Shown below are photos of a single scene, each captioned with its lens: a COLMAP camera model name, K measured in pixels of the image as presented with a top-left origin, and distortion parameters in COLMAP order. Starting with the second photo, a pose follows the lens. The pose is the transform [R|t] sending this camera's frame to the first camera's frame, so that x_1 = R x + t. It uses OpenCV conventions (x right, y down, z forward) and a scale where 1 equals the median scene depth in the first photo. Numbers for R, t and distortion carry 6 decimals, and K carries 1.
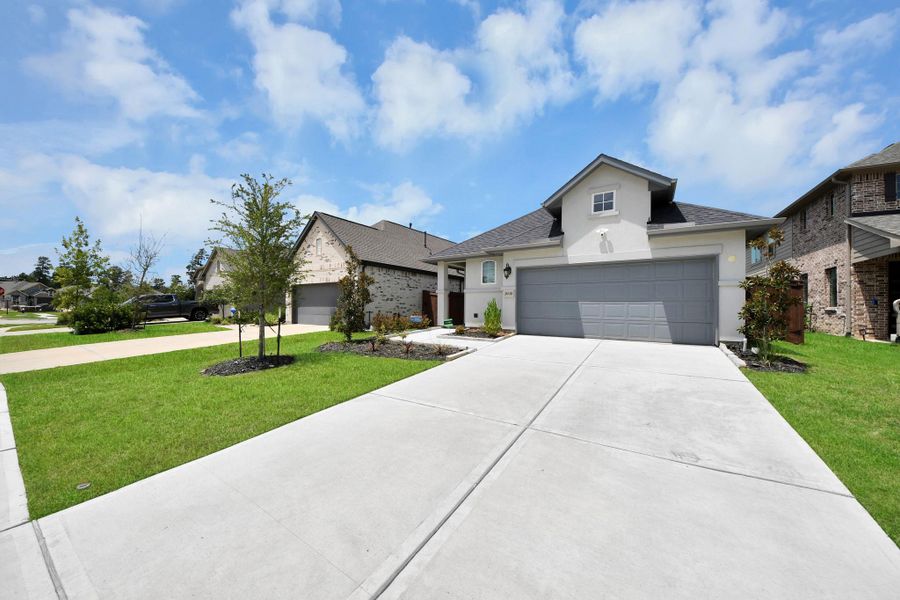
lens RADIAL K [[318.6, 0, 449.9], [0, 318.6, 306.5], [0, 0, 1]] dist [0.021500, -0.014790]
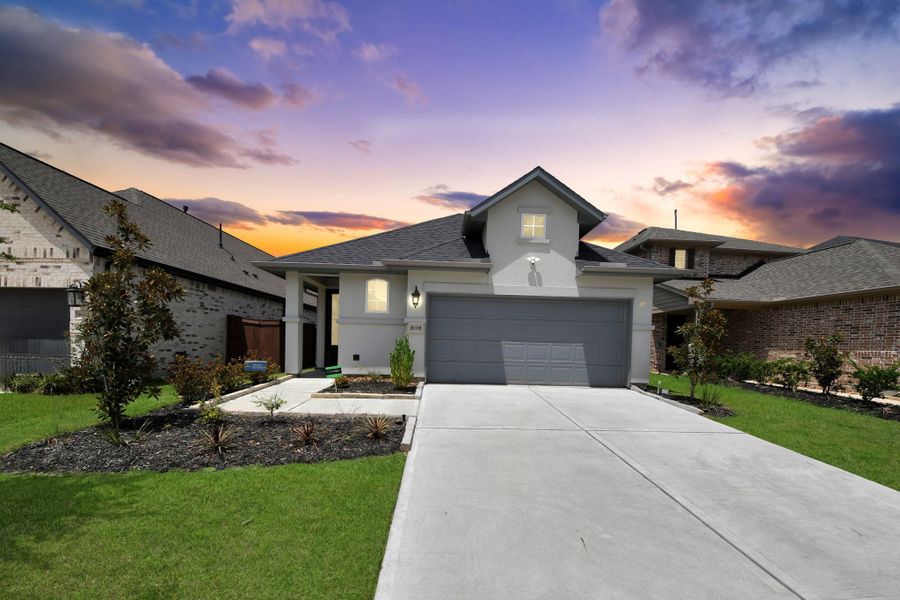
lens RADIAL K [[334.9, 0, 448.7], [0, 334.9, 348.6], [0, 0, 1]] dist [-0.000009, -0.000108]
pose [[0.818285, 0.001514, 0.574811, -0.209196], [-0.018890, 0.999527, 0.024258, -0.014460], [-0.574502, -0.030708, 0.817927, 0.367431]]
